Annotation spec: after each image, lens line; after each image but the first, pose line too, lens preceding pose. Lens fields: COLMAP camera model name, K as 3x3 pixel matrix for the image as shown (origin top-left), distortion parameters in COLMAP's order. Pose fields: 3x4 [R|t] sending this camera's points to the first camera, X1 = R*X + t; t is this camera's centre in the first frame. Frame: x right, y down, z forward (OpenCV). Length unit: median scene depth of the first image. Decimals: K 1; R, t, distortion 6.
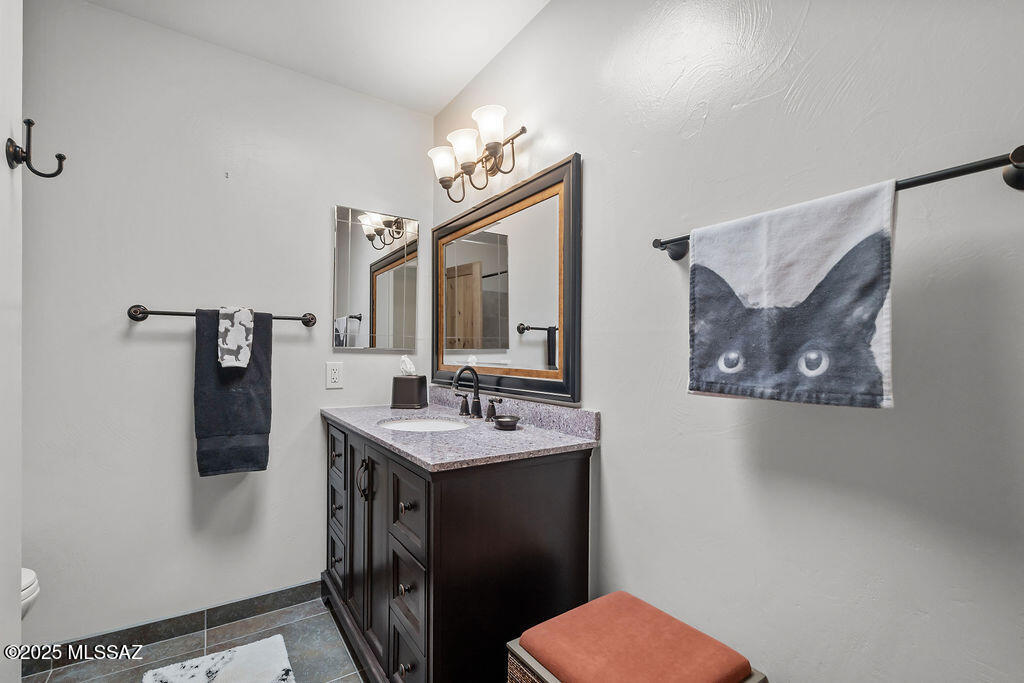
lens RADIAL K [[449.6, 0, 512.9], [0, 449.6, 349.4], [0, 0, 1]] dist [-0.004085, 0.000816]
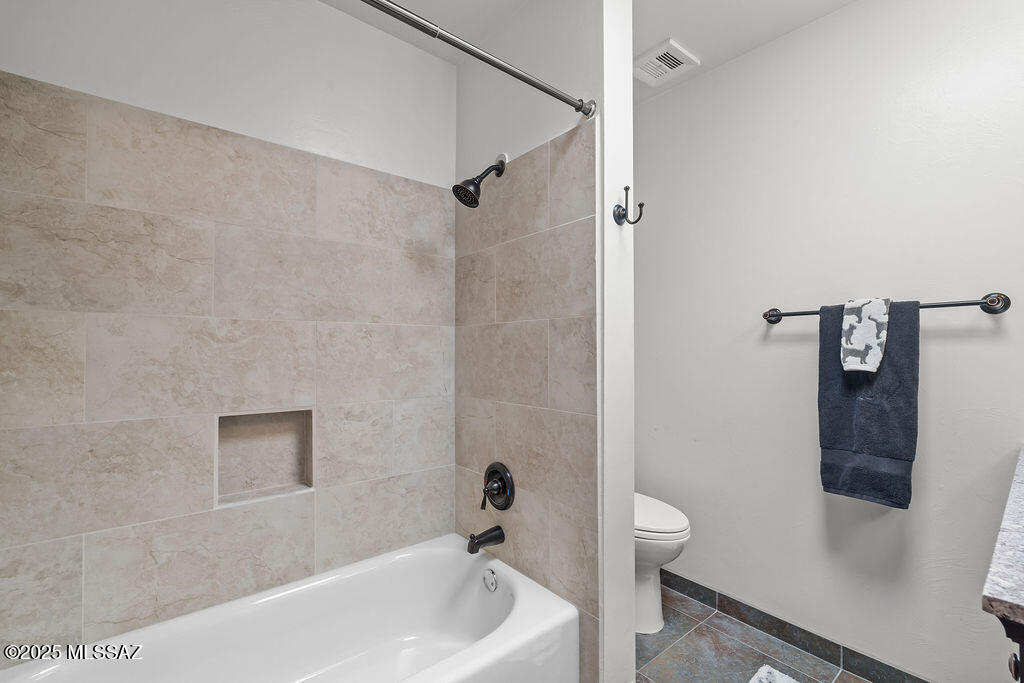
lens RADIAL K [[449.6, 0, 514.2], [0, 449.6, 342.4], [0, 0, 1]] dist [-0.004085, 0.000816]
pose [[0.108111, -0.026434, -0.993787, 0.137471], [0.010593, 0.999620, -0.025437, 0.000805], [0.994082, -0.007777, 0.108350, 0.272005]]
